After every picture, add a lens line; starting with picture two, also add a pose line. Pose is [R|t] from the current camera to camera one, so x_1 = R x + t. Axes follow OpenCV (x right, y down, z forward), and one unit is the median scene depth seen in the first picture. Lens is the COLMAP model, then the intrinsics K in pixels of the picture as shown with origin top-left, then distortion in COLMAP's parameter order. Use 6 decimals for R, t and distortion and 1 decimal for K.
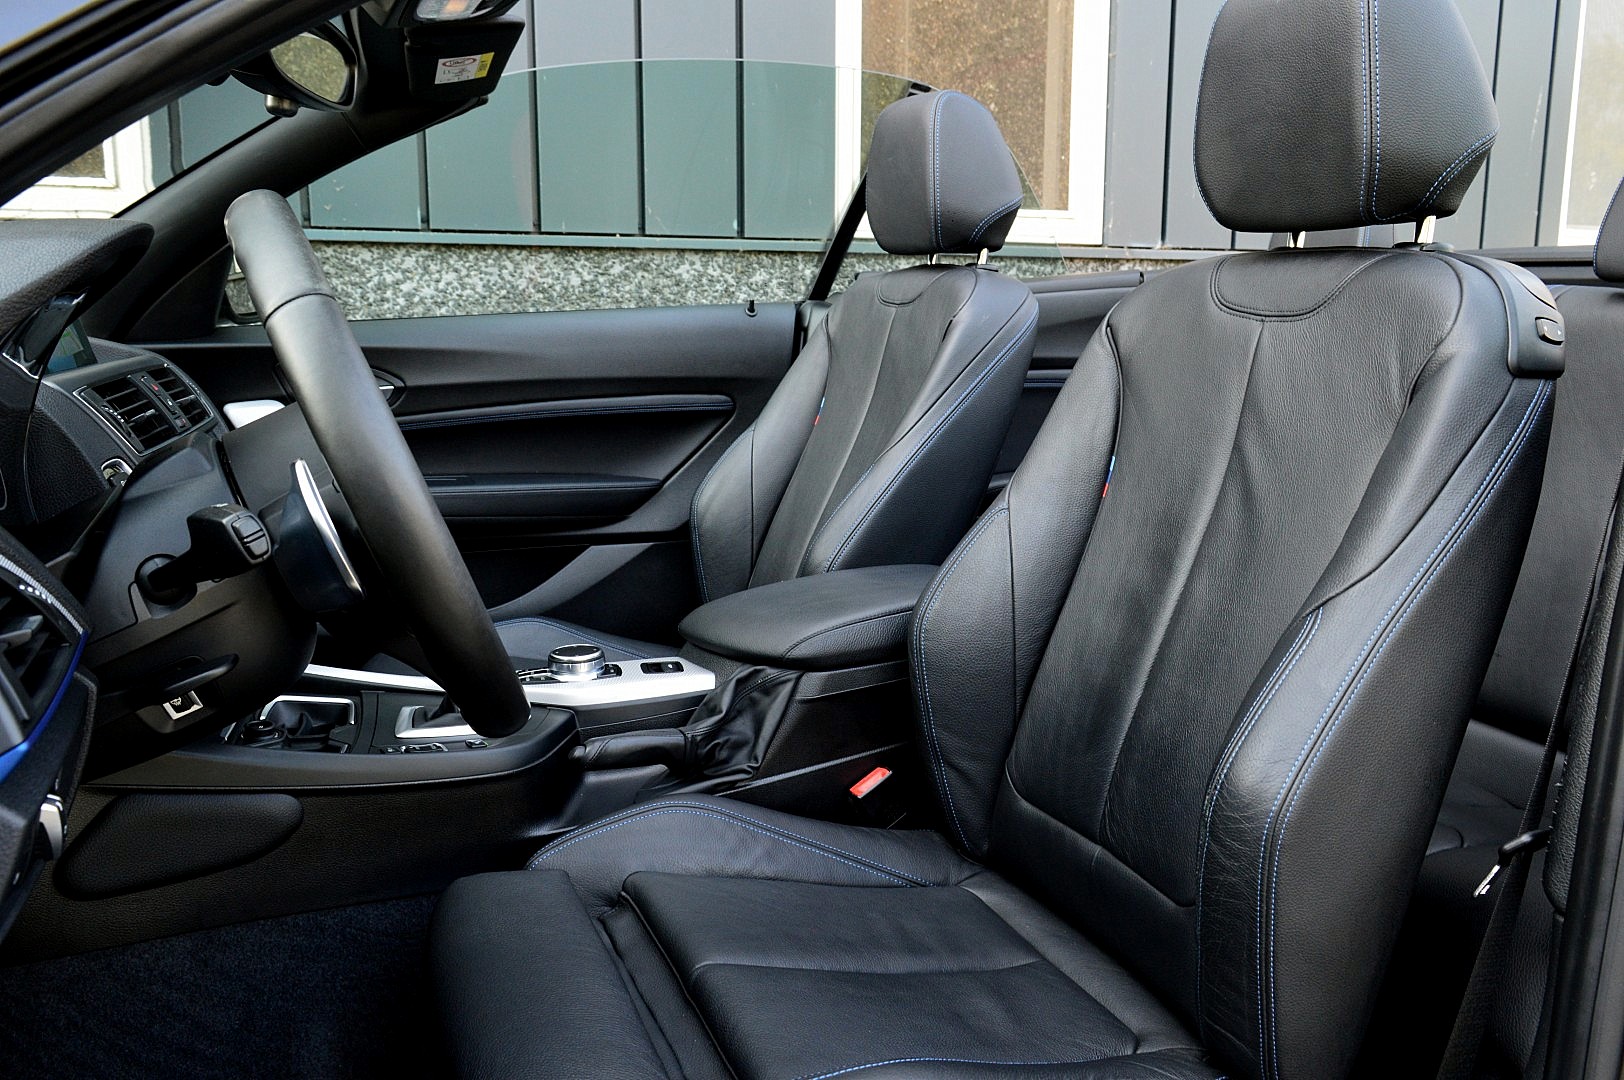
lens RADIAL K [[1252.6, 0, 812.0], [0, 1252.6, 540.0], [0, 0, 1]] dist [-0.015275, -0.007880]
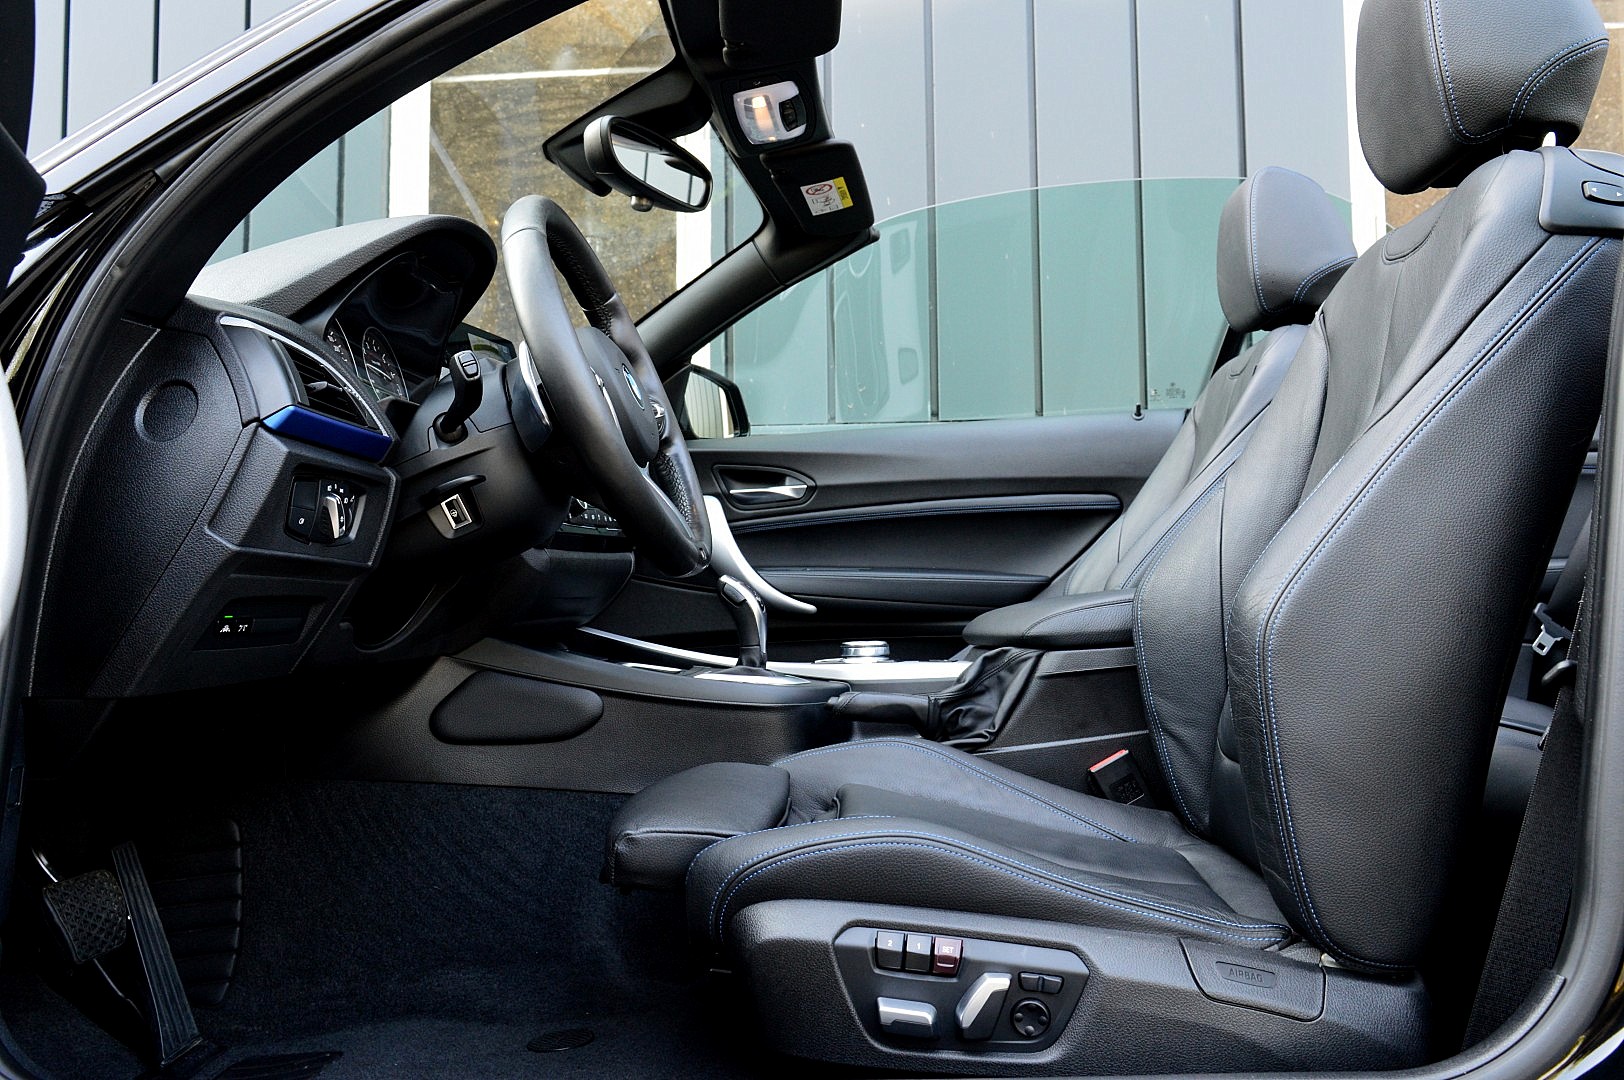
lens RADIAL K [[1350.8, 0, 812.0], [0, 1350.8, 540.0], [0, 0, 1]] dist [-0.023198, -0.003389]
pose [[0.895142, -0.030723, -0.444722, 0.342775], [-0.061878, 0.979401, -0.192209, 0.252888], [0.441466, 0.199573, 0.874802, -0.133331]]
